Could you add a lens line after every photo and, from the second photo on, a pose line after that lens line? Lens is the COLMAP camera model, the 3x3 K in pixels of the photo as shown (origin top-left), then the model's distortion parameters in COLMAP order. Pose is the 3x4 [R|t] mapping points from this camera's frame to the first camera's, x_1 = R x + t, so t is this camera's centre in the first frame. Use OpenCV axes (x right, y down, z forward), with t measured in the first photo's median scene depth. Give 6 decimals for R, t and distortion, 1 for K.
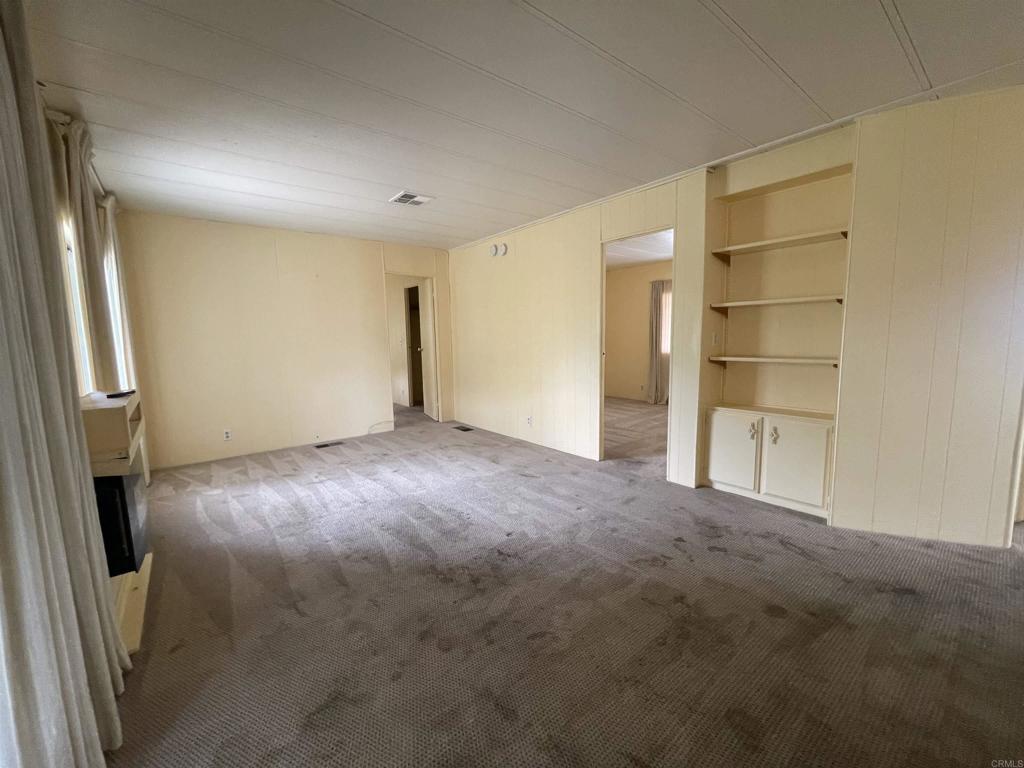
lens RADIAL K [[417.1, 0, 508.3], [0, 417.1, 380.6], [0, 0, 1]] dist [0.003407, 0.000919]
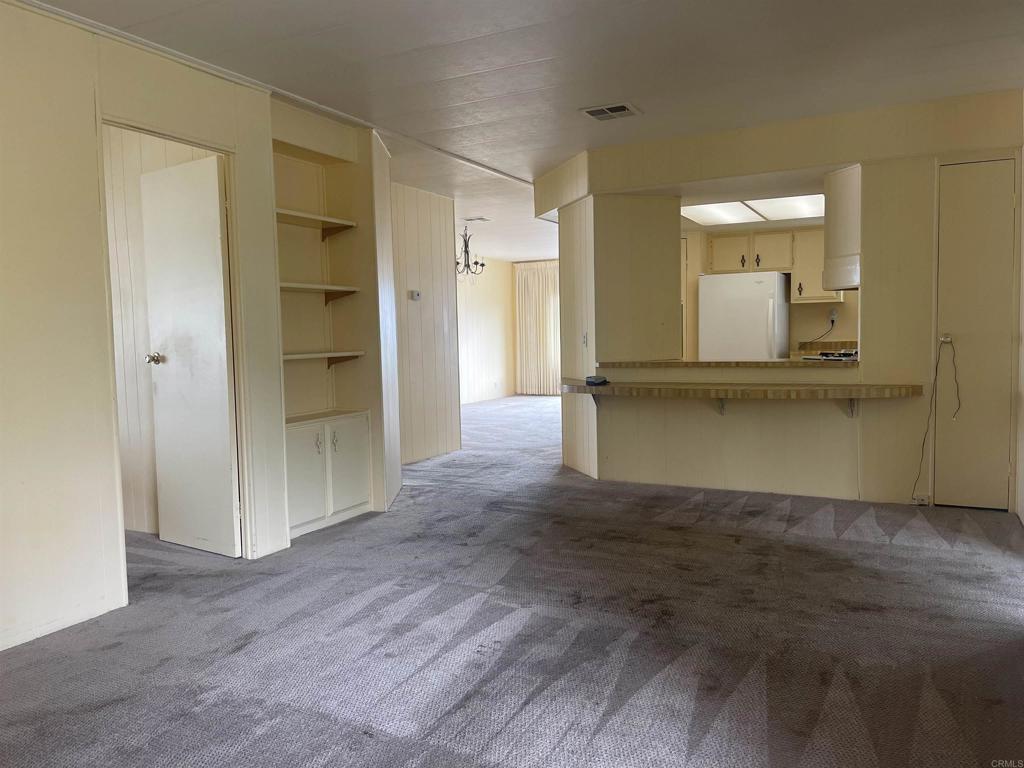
lens RADIAL K [[776.9, 0, 511.1], [0, 776.9, 388.0], [0, 0, 1]] dist [0.064252, -0.067632]
pose [[-0.404738, -0.033683, 0.913812, -0.896171], [0.132590, 0.986599, 0.095092, -0.076531], [-0.904769, 0.159649, -0.394848, 1.175336]]
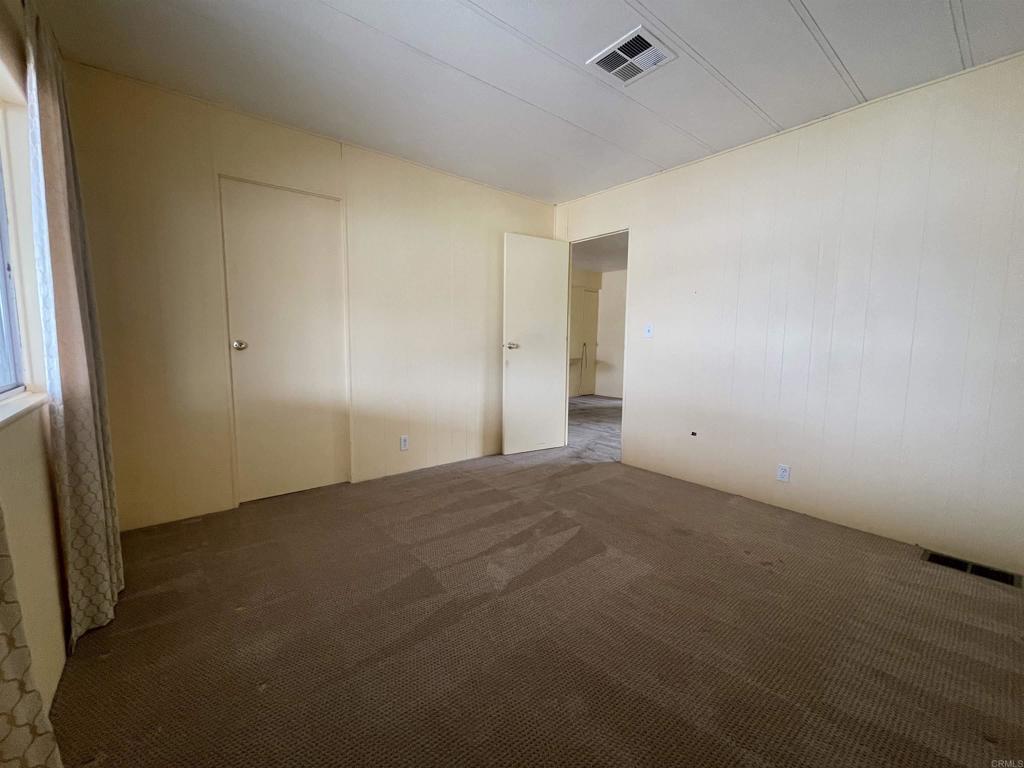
lens RADIAL K [[417.1, 0, 509.9], [0, 417.1, 383.1], [0, 0, 1]] dist [0.003407, 0.000919]
pose [[-0.999773, 0.005653, -0.020560, 0.614800], [0.001120, 0.976805, 0.214128, -0.230945], [0.021293, 0.214056, -0.976589, 2.363875]]
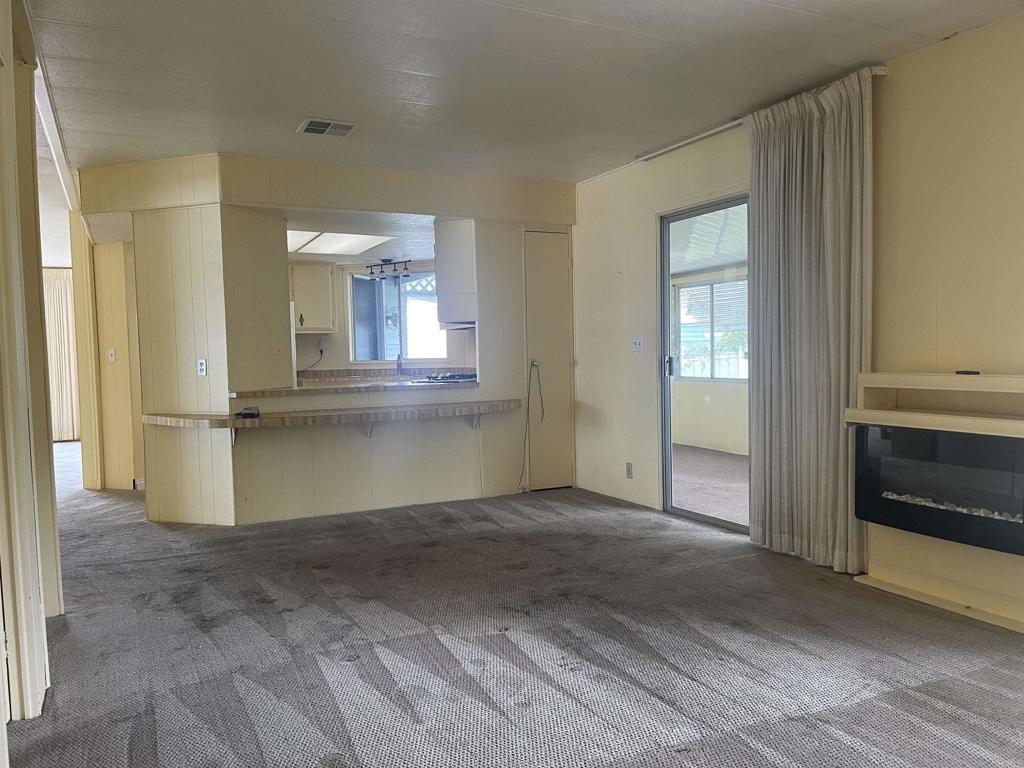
lens RADIAL K [[776.9, 0, 513.1], [0, 776.9, 389.9], [0, 0, 1]] dist [0.064252, -0.067632]
pose [[-0.977450, 0.033580, 0.208482, -0.224420], [0.066578, 0.985928, 0.153343, -0.150199], [-0.200399, 0.163765, -0.965930, 1.707142]]
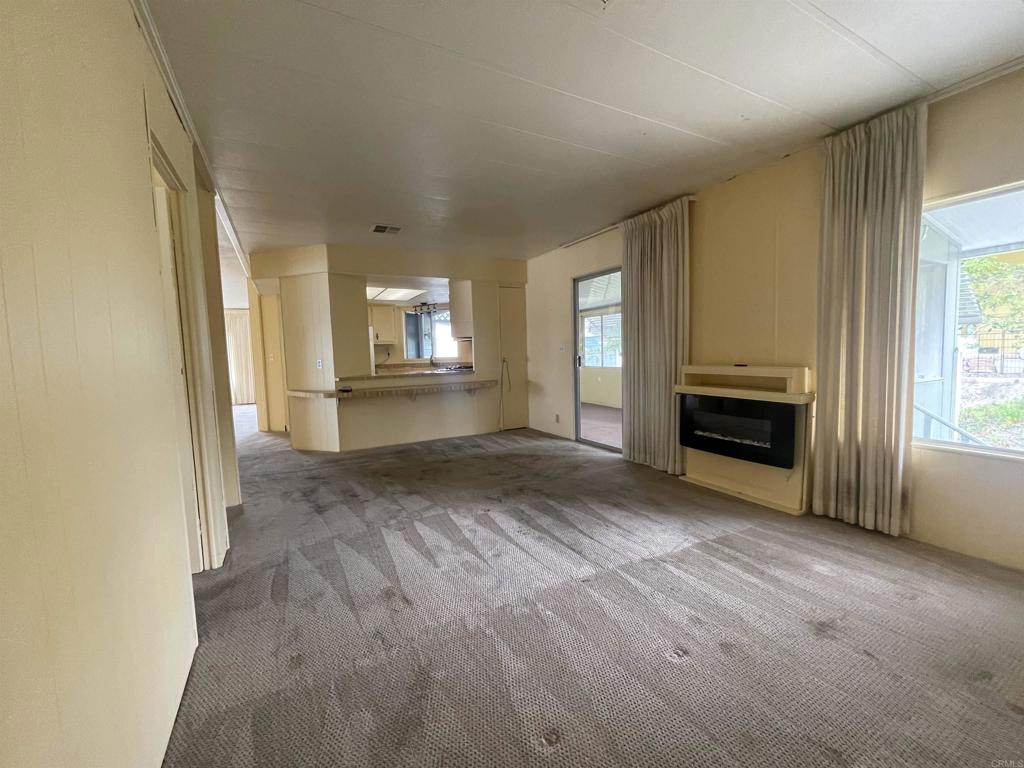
lens RADIAL K [[417.1, 0, 507.6], [0, 417.1, 383.8], [0, 0, 1]] dist [0.003407, 0.000919]
pose [[-0.982260, 0.037264, 0.183785, -0.227434], [0.071384, 0.980573, 0.182705, -0.152523], [-0.173406, 0.192583, -0.965837, 1.654392]]
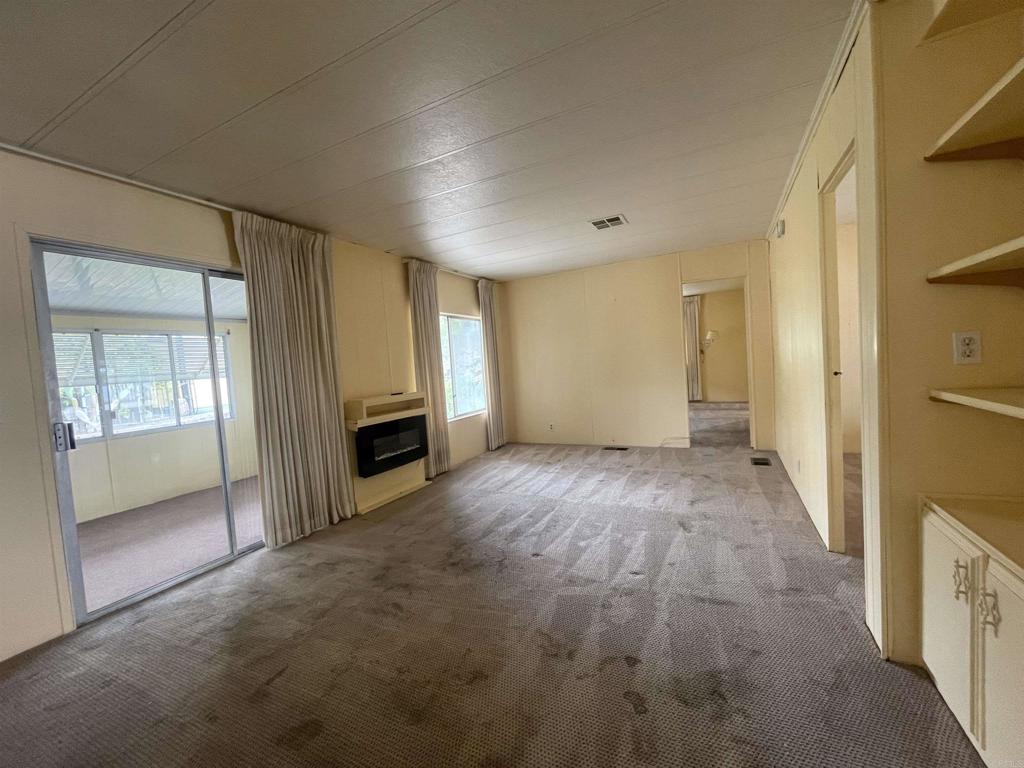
lens RADIAL K [[417.1, 0, 513.2], [0, 417.1, 382.1], [0, 0, 1]] dist [0.003407, 0.000919]
pose [[0.421242, 0.035724, -0.906245, 0.716803], [-0.041653, 0.998932, 0.020017, -0.056824], [0.905991, 0.029316, 0.422280, 0.410247]]
